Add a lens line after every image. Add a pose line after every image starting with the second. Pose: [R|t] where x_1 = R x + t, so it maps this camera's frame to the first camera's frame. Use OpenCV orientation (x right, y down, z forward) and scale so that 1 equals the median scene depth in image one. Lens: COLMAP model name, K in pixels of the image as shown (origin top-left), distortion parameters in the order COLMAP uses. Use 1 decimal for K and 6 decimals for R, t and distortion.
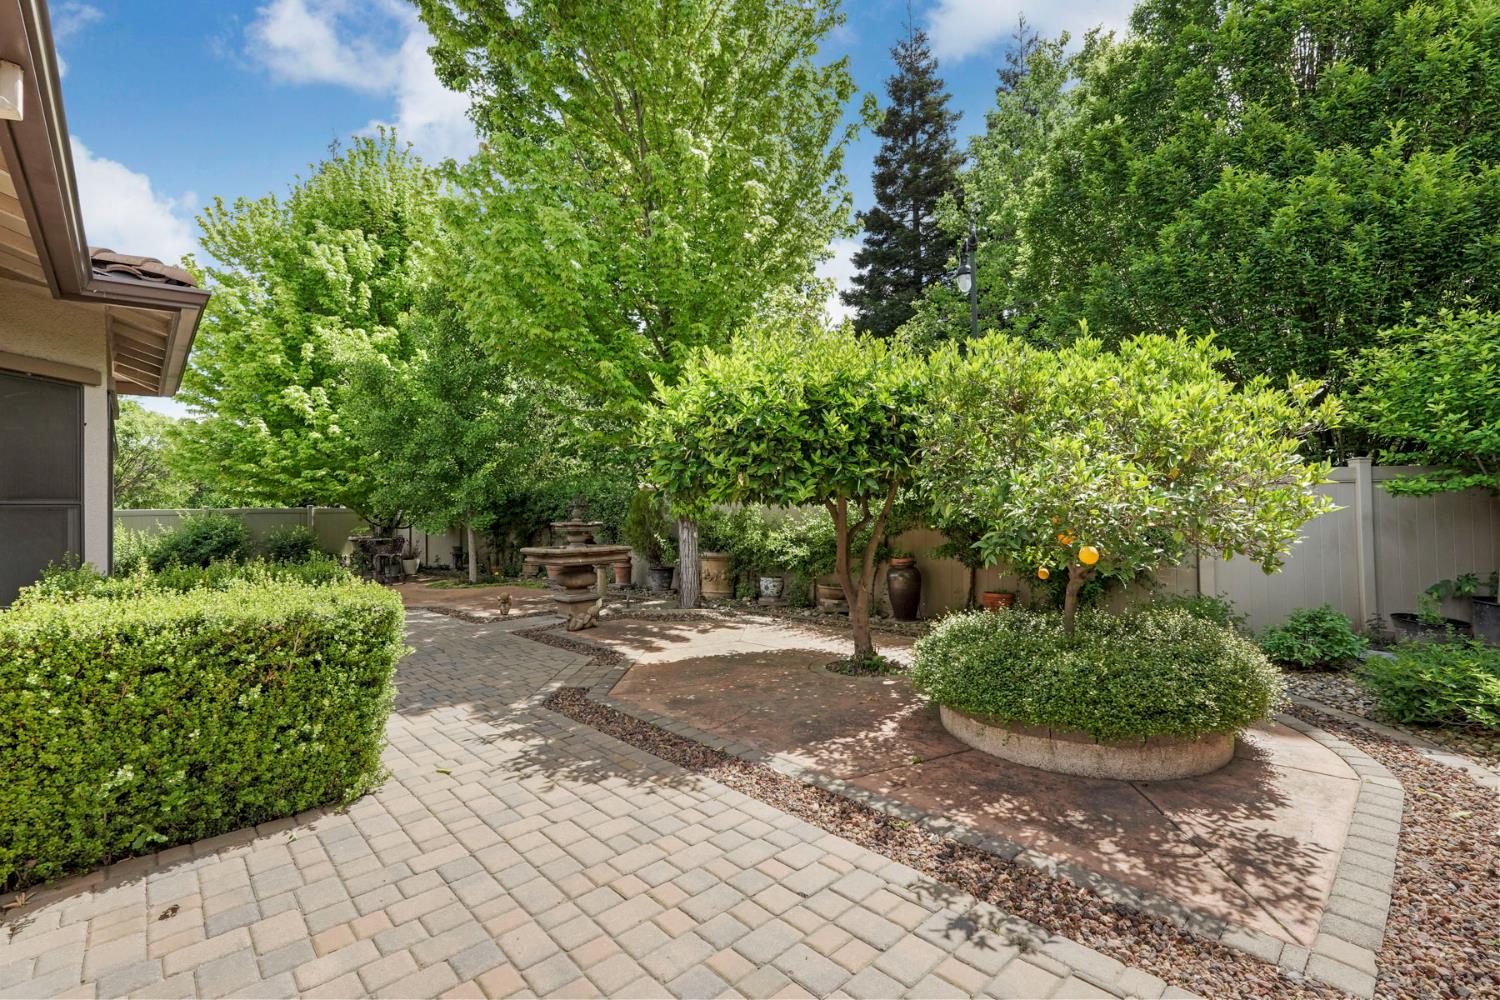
lens RADIAL K [[666.5, 0, 748.2], [0, 666.5, 493.4], [0, 0, 1]] dist [-0.007899, 0.003063]
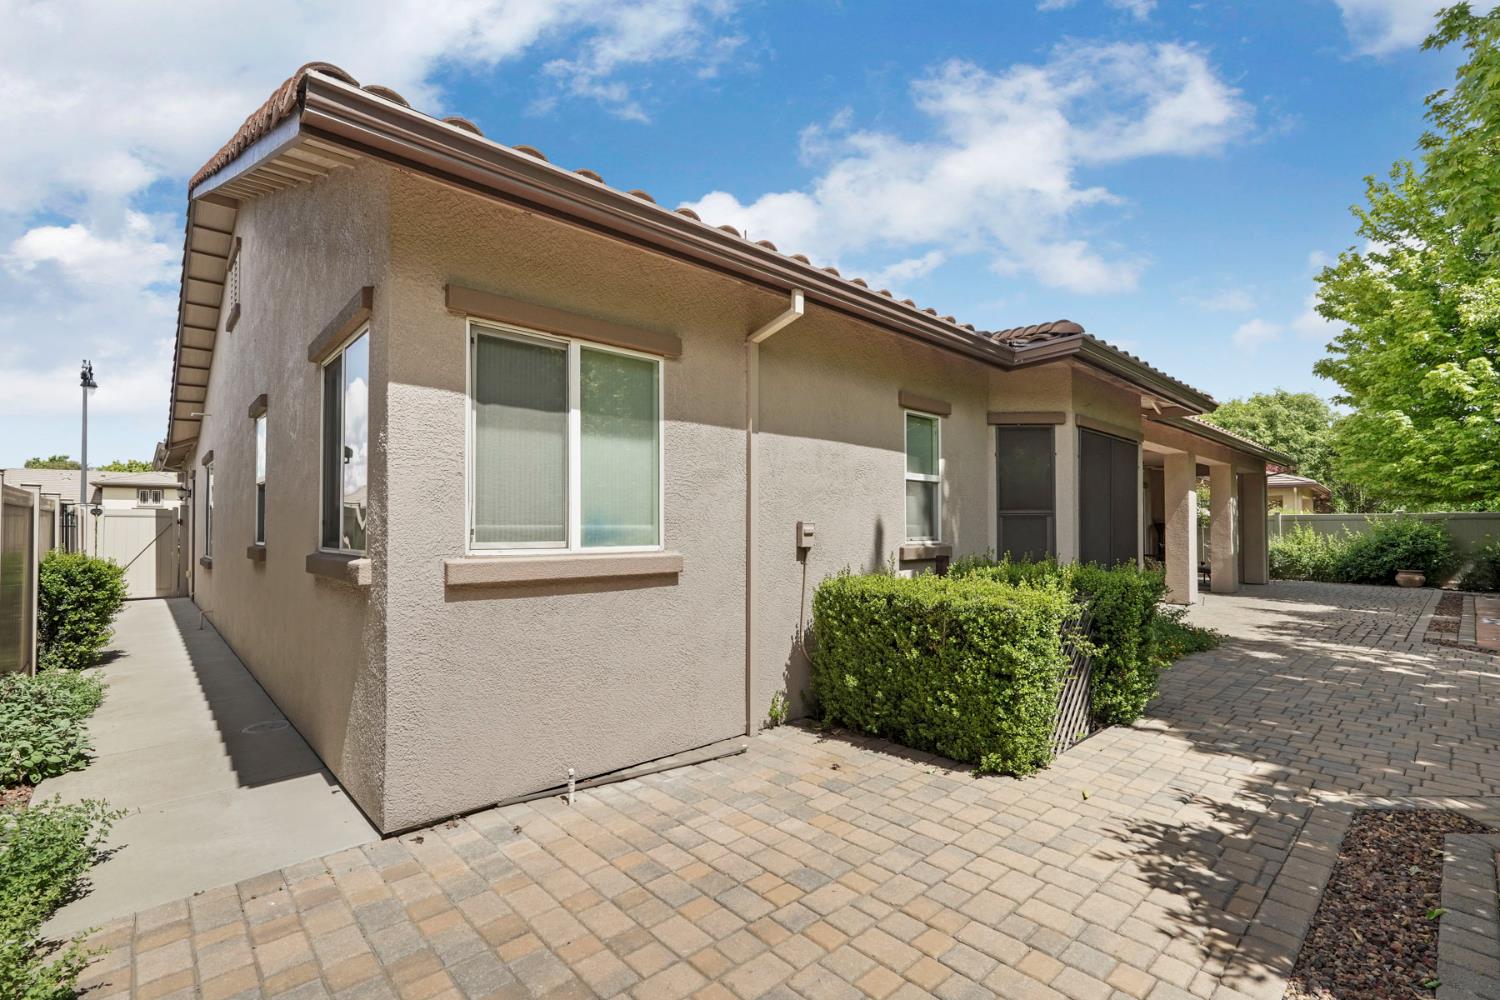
lens RADIAL K [[666.5, 0, 750.9], [0, 666.5, 515.6], [0, 0, 1]] dist [-0.007899, 0.003063]
pose [[-0.011027, 0.003000, -0.999935, 0.515471], [0.026655, 0.999641, 0.002705, 0.000564], [0.999584, -0.026623, -0.011103, 0.550998]]
